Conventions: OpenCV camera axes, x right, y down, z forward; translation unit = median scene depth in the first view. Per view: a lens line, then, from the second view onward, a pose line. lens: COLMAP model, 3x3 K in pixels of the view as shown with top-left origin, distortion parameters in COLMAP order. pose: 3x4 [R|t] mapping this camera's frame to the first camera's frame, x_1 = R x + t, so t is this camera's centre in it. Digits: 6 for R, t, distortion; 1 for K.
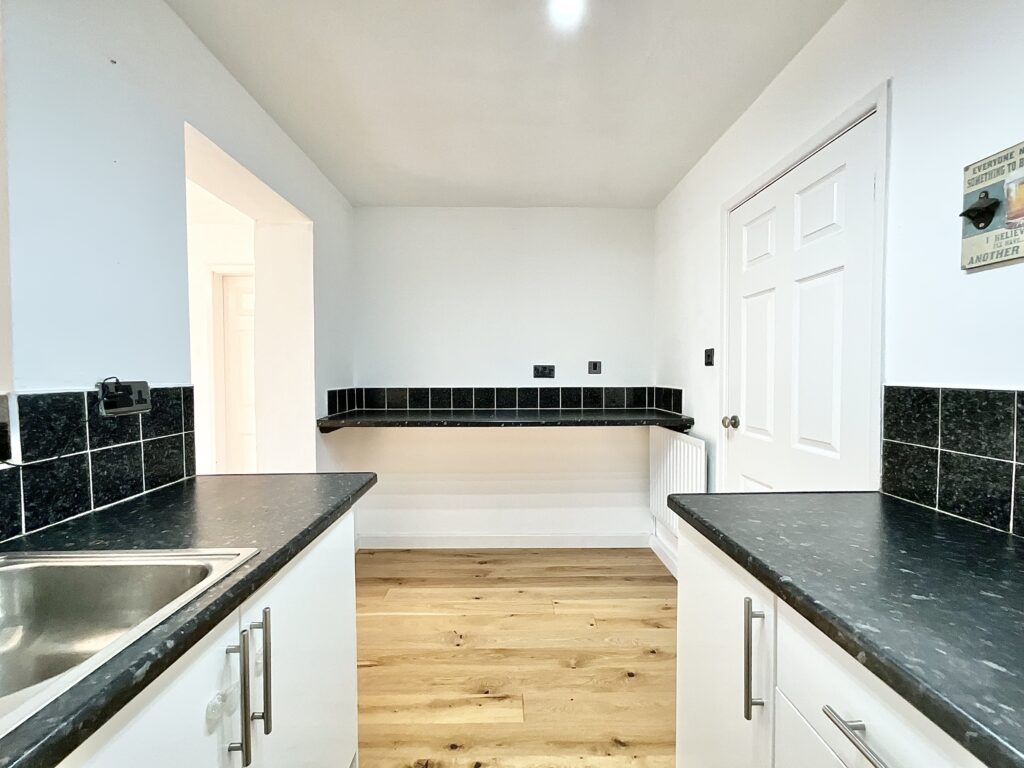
lens RADIAL K [[413.6, 0, 511.4], [0, 413.6, 385.9], [0, 0, 1]] dist [-0.000766, -0.000001]
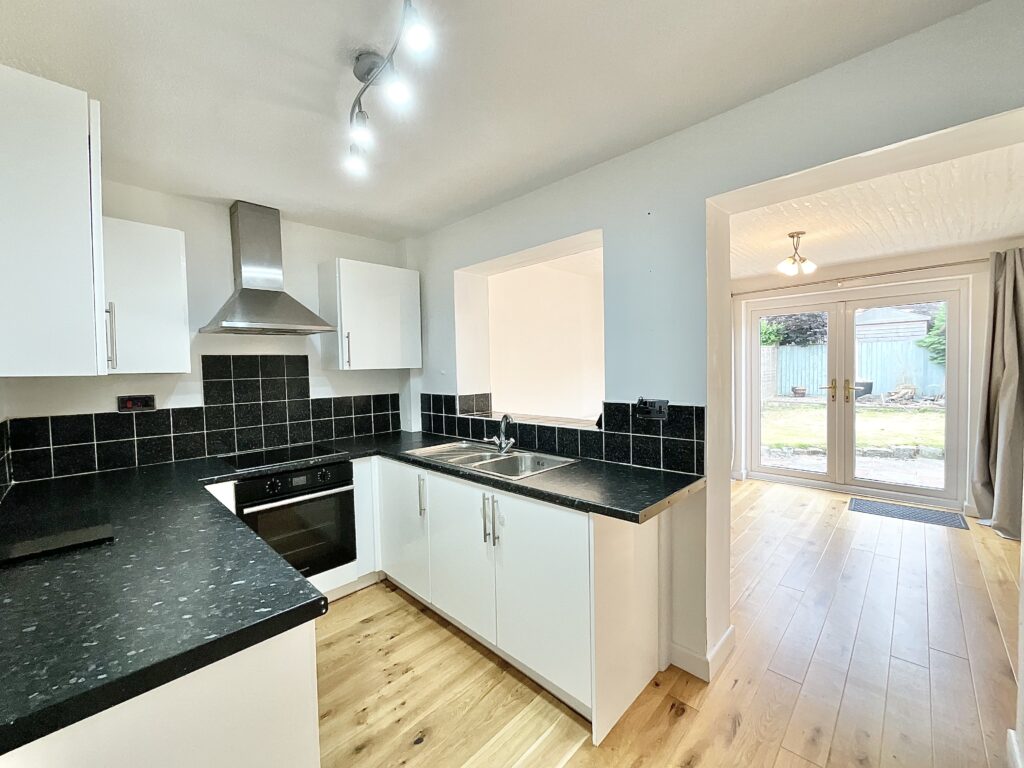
lens RADIAL K [[413.6, 0, 513.1], [0, 413.6, 384.9], [0, 0, 1]] dist [-0.000766, -0.000001]
pose [[-0.708018, 0.047664, -0.704584, 0.654269], [0.003333, 0.997934, 0.064159, -0.179199], [0.706187, 0.043077, -0.706714, 1.770216]]
